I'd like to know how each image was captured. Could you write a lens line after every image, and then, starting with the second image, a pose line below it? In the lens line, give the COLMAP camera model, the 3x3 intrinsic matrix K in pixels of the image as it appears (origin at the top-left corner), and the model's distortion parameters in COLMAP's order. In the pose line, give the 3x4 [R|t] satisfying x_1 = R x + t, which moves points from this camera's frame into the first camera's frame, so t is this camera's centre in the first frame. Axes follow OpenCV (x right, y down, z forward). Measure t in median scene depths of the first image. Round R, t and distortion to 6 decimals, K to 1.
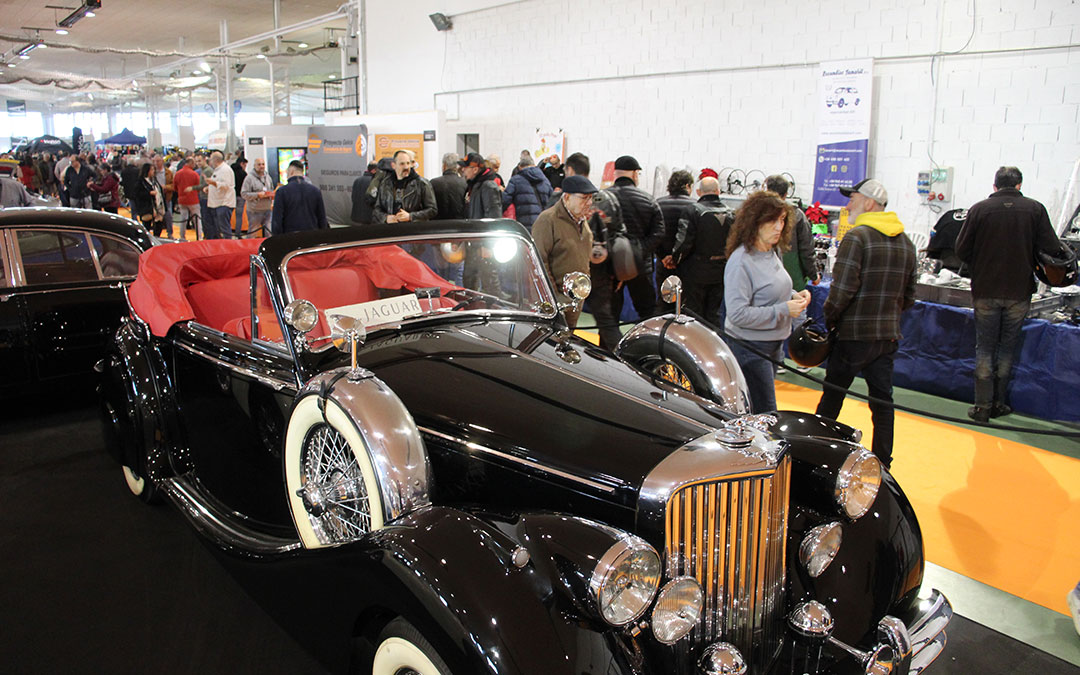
lens RADIAL K [[847.5, 0, 542.4], [0, 847.5, 317.4], [0, 0, 1]] dist [-0.054822, -0.000760]
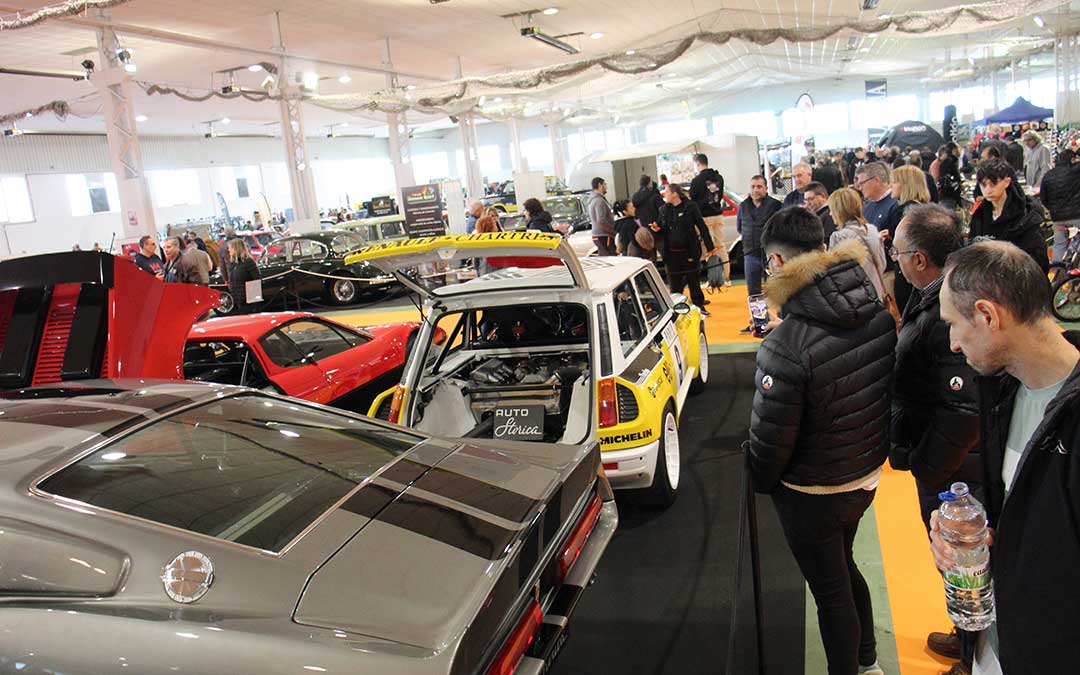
lens RADIAL K [[847.5, 0, 542.4], [0, 847.5, 317.4], [0, 0, 1]] dist [-0.054822, -0.000760]
pose [[0.562116, 0.071971, -0.823921, -0.162712], [-0.057042, 0.997208, 0.048192, -0.065114], [0.825089, 0.019908, 0.564652, 0.327698]]
